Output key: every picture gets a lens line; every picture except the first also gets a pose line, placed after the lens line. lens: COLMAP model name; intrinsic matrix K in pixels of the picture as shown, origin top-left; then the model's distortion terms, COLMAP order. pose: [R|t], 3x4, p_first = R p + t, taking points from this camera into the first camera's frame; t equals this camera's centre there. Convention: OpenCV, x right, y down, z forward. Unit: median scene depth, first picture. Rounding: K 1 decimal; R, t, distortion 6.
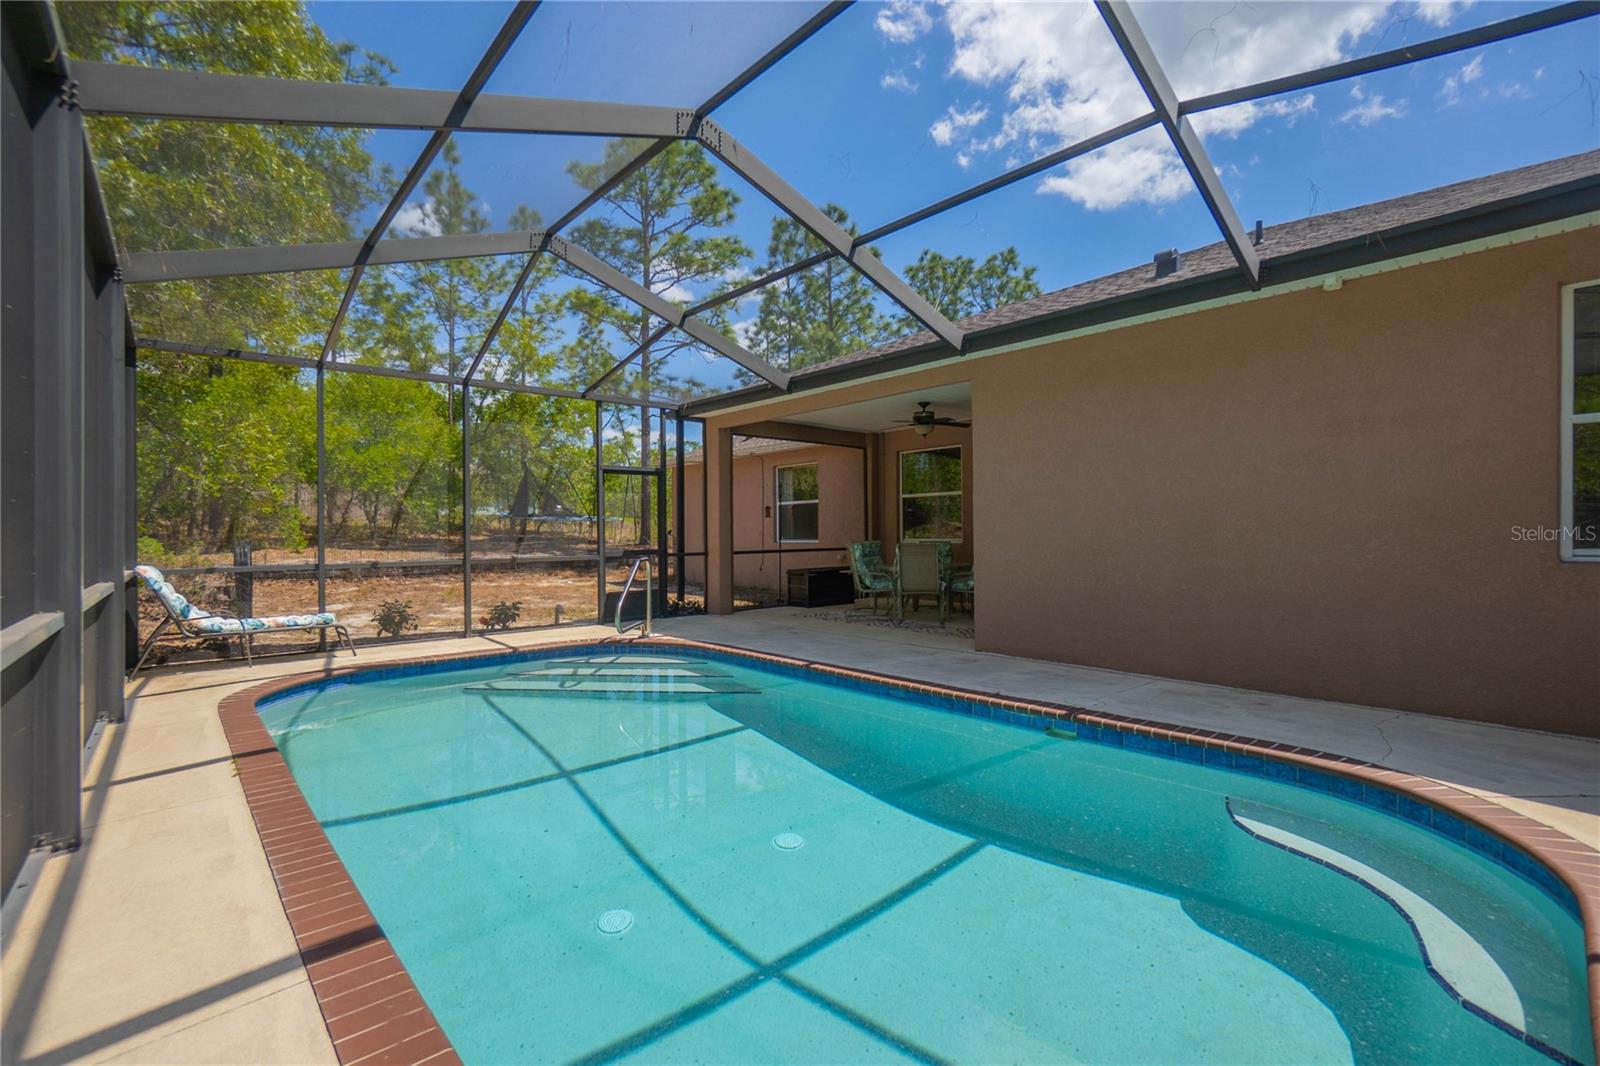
lens RADIAL K [[703.4, 0, 800.0], [0, 703.4, 533.0], [0, 0, 1]] dist [-0.025141, -0.000074]
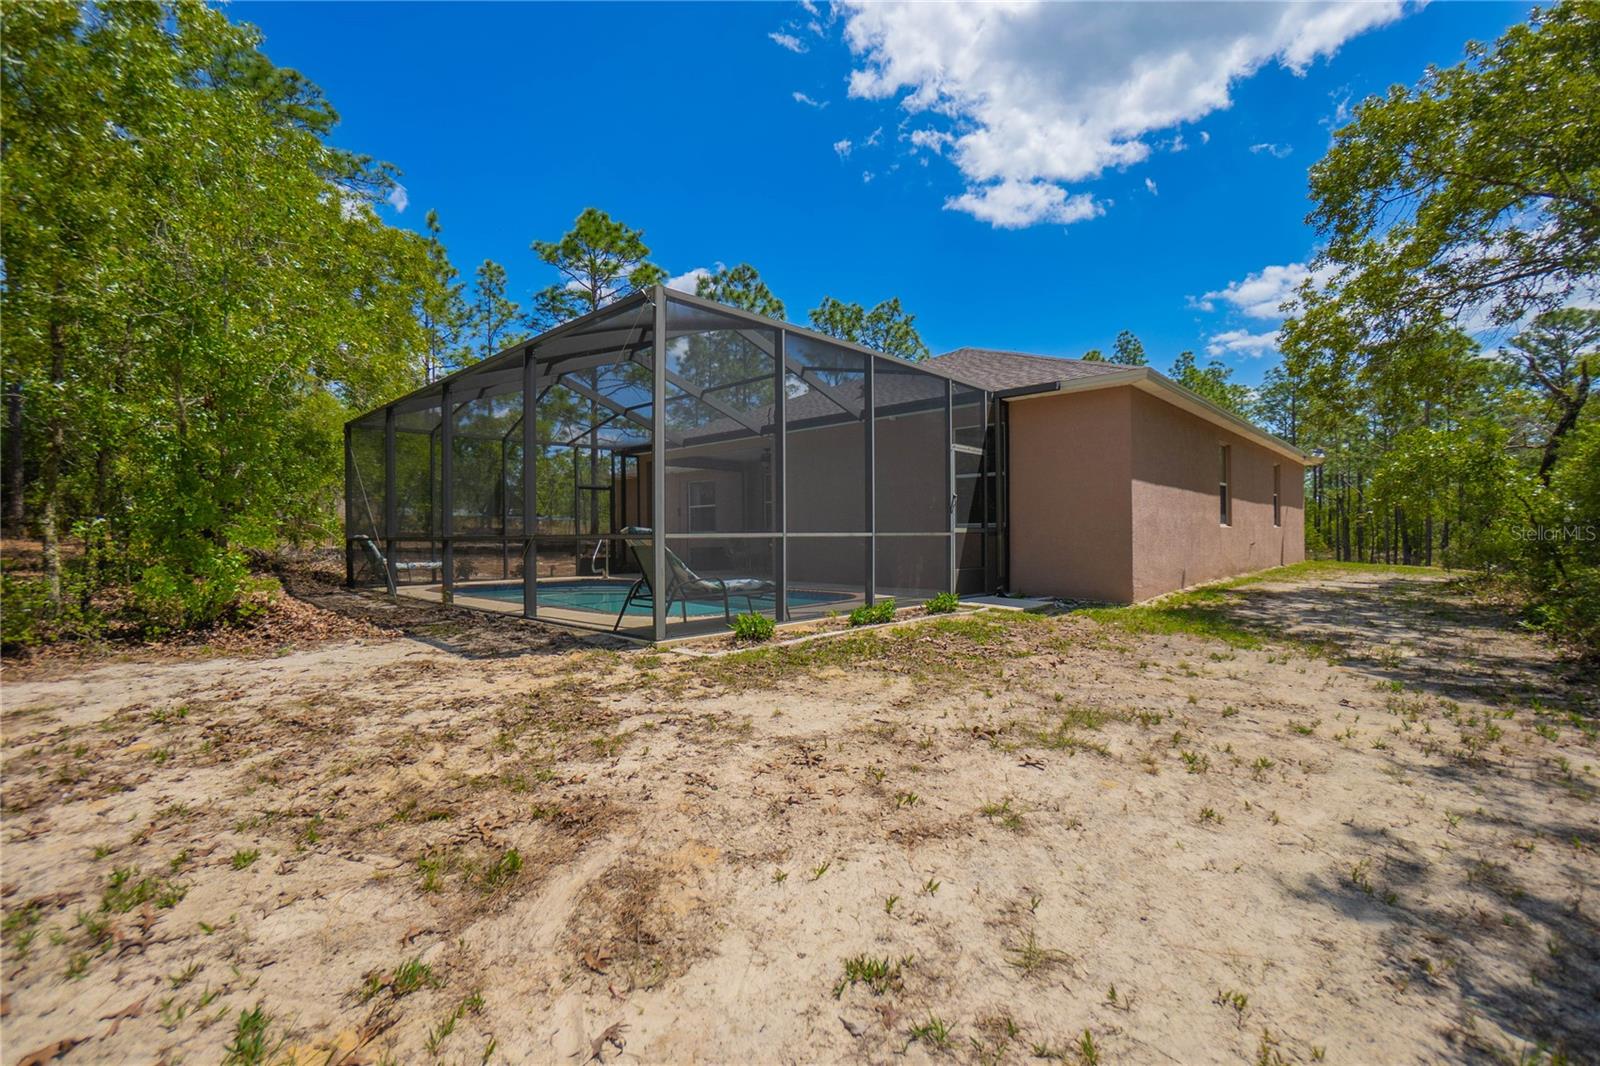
lens RADIAL K [[703.4, 0, 800.0], [0, 703.4, 533.0], [0, 0, 1]] dist [-0.025141, -0.000074]
pose [[0.996399, -0.002032, 0.084763, 0.037922], [0.002673, 0.999969, -0.007447, 0.013228], [-0.084746, 0.007646, 0.996373, -0.249360]]
